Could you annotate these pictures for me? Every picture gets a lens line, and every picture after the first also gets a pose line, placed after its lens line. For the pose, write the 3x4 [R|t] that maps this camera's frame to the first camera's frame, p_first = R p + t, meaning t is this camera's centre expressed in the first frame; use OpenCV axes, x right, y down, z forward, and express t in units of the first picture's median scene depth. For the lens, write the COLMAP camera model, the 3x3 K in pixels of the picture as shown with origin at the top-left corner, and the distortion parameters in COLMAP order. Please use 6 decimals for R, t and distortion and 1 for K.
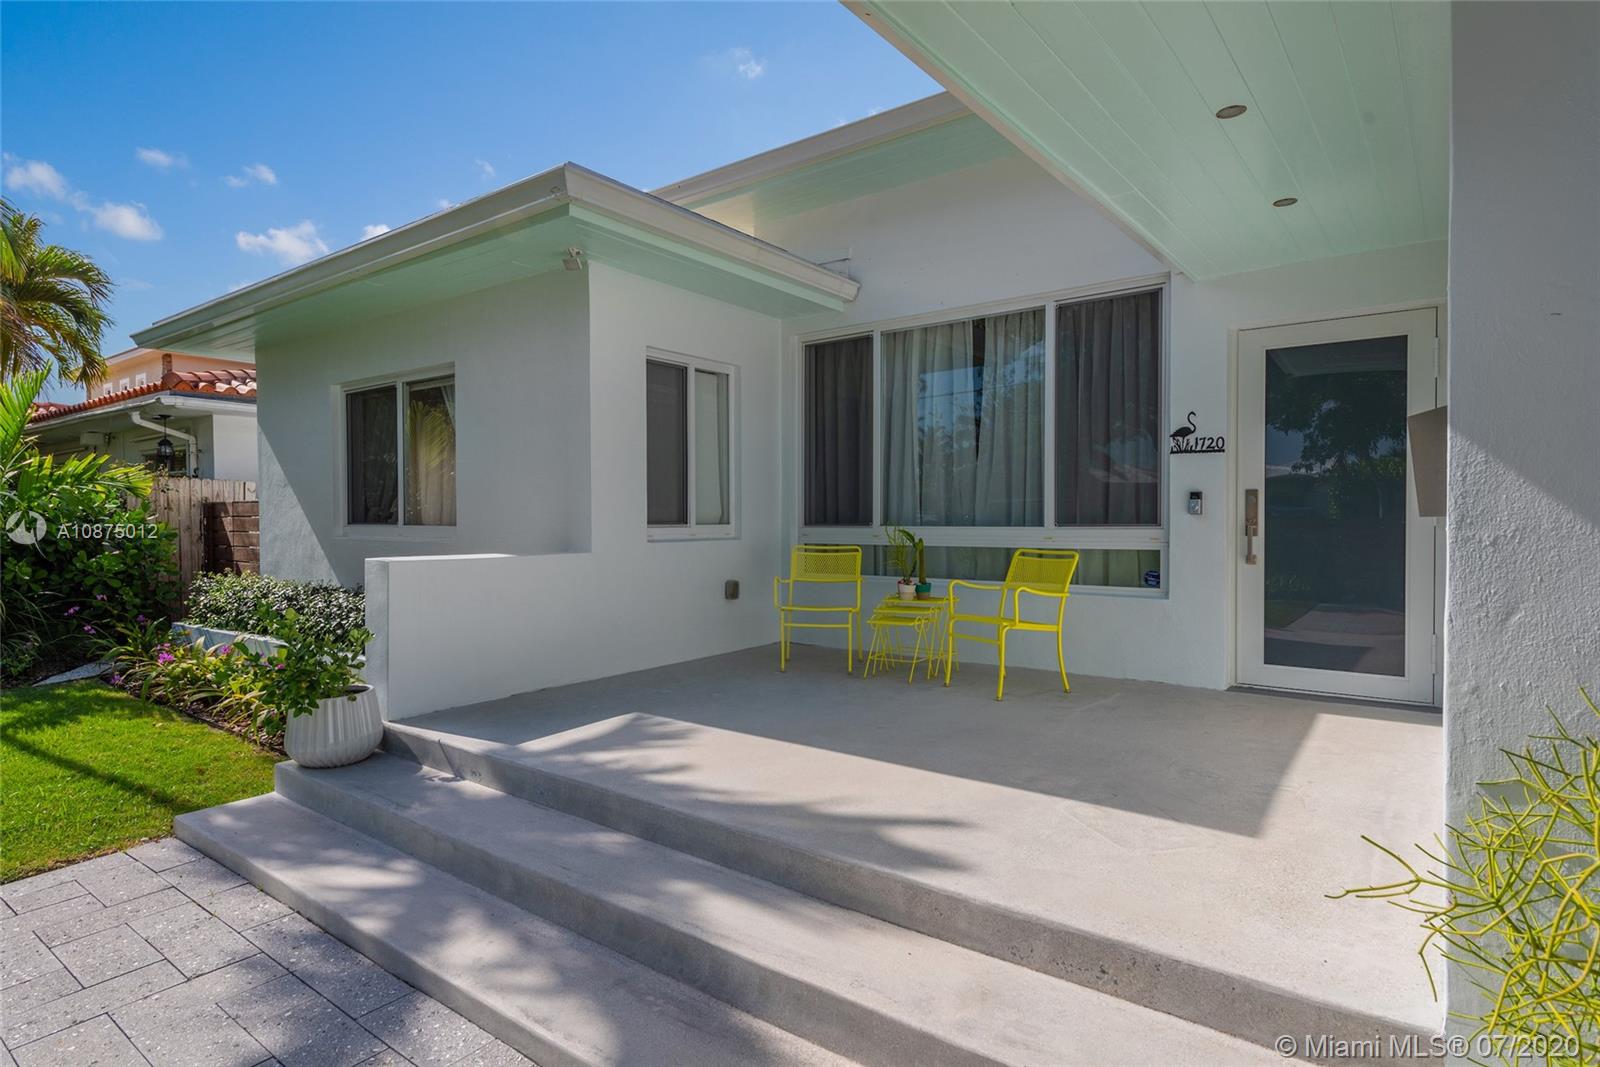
lens RADIAL K [[888.1, 0, 800.0], [0, 888.1, 533.5], [0, 0, 1]] dist [0.013720, -0.000131]
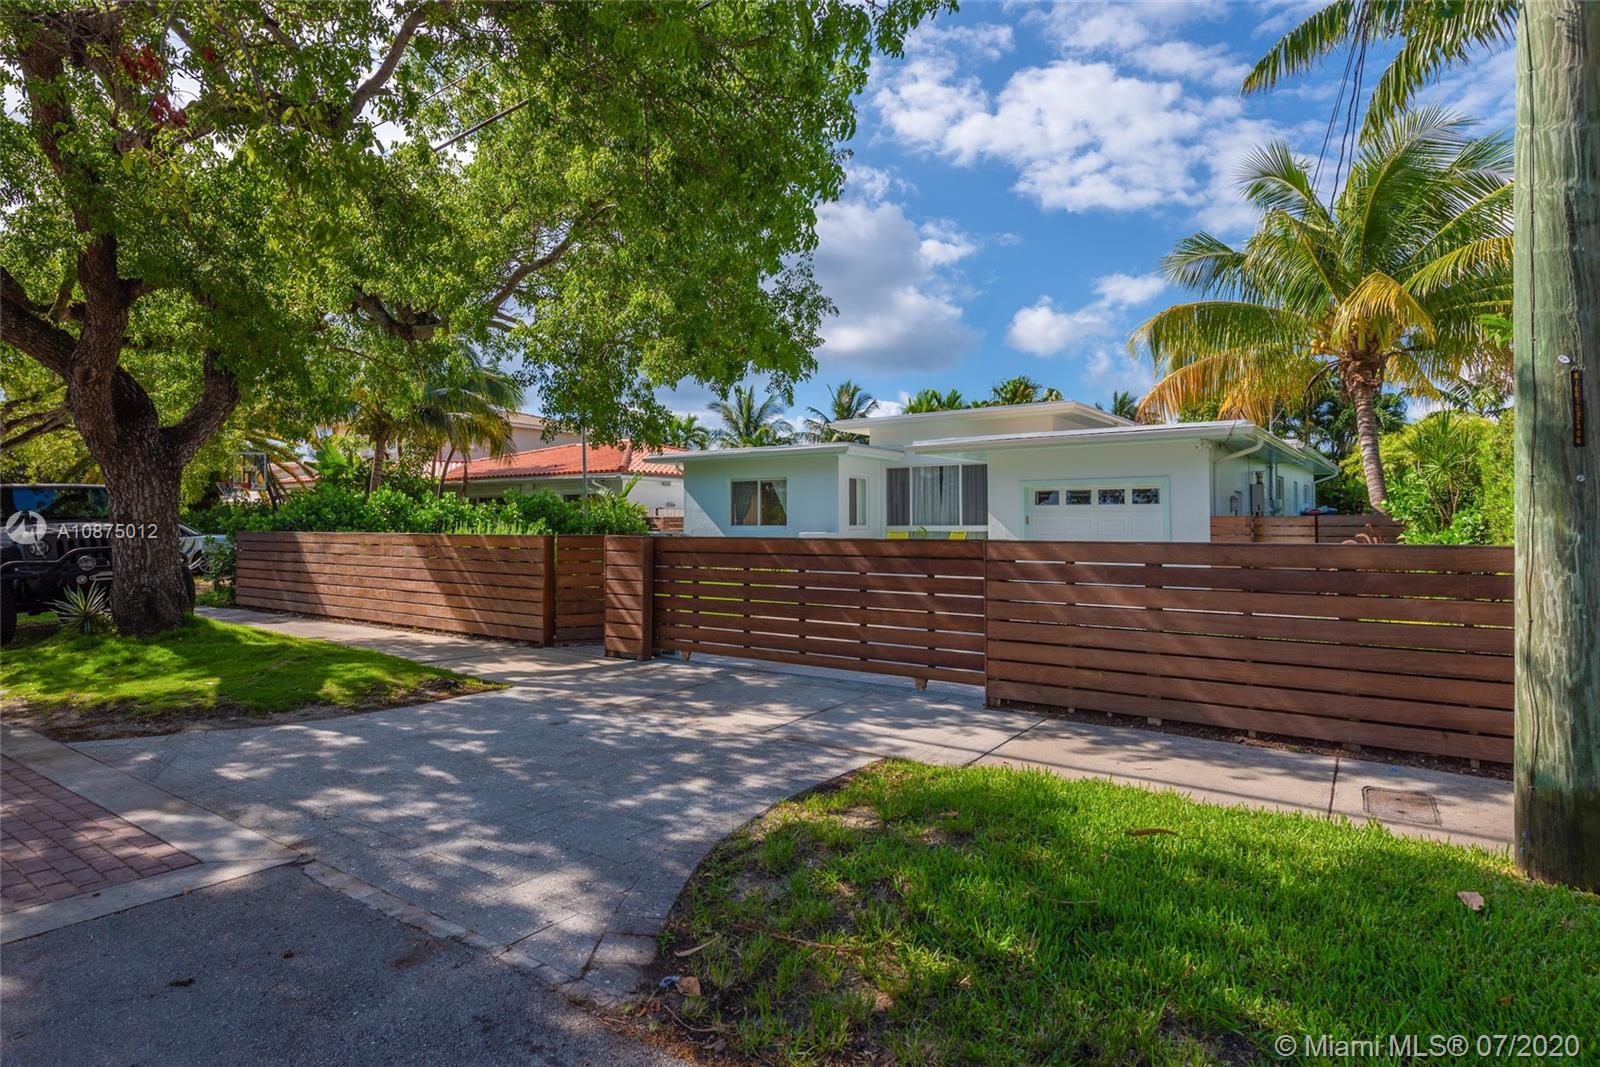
lens RADIAL K [[888.1, 0, 800.0], [0, 888.1, 533.5], [0, 0, 1]] dist [0.013720, -0.000131]
pose [[0.999500, -0.003599, 0.031412, -0.435369], [0.003502, 0.999989, 0.003167, 0.009732], [-0.031423, -0.003056, 0.999502, -2.315159]]
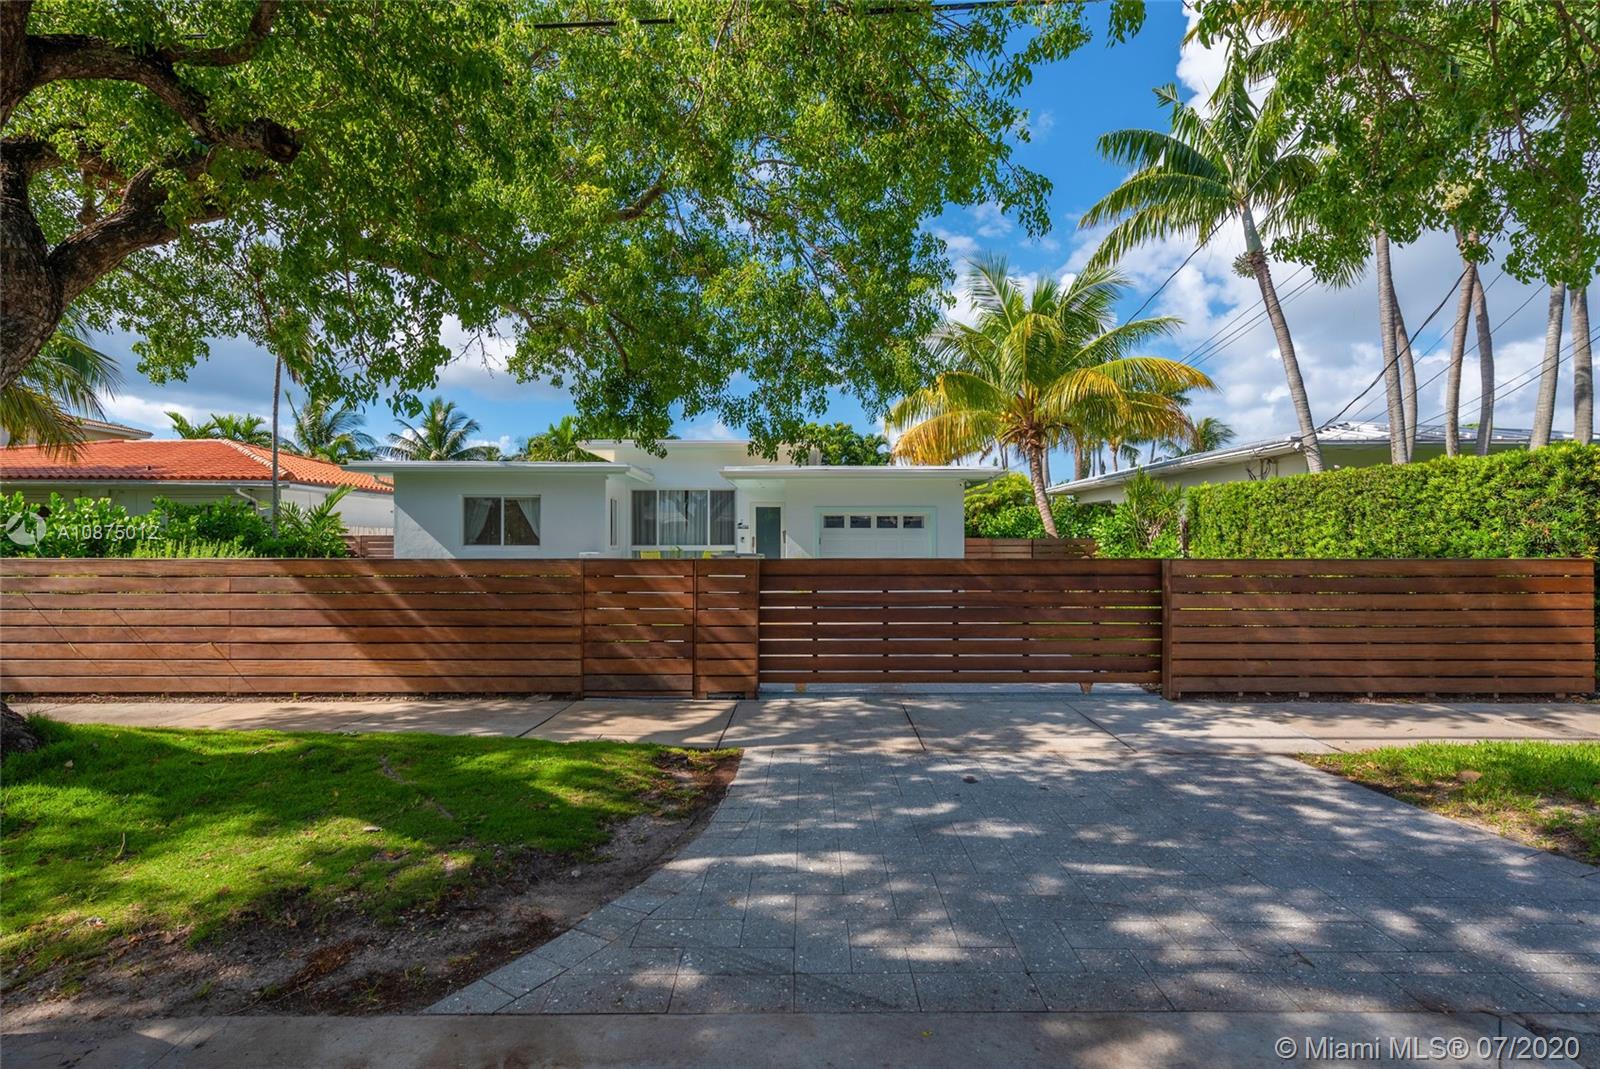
lens RADIAL K [[754.0, 0, 800.4], [0, 754.0, 568.6], [0, 0, 1]] dist [0.010914, -0.000097]
pose [[0.780392, -0.023309, 0.624856, -1.348662], [0.006203, 0.999544, 0.029539, -0.000645], [-0.625260, -0.019176, 0.780181, -1.697441]]
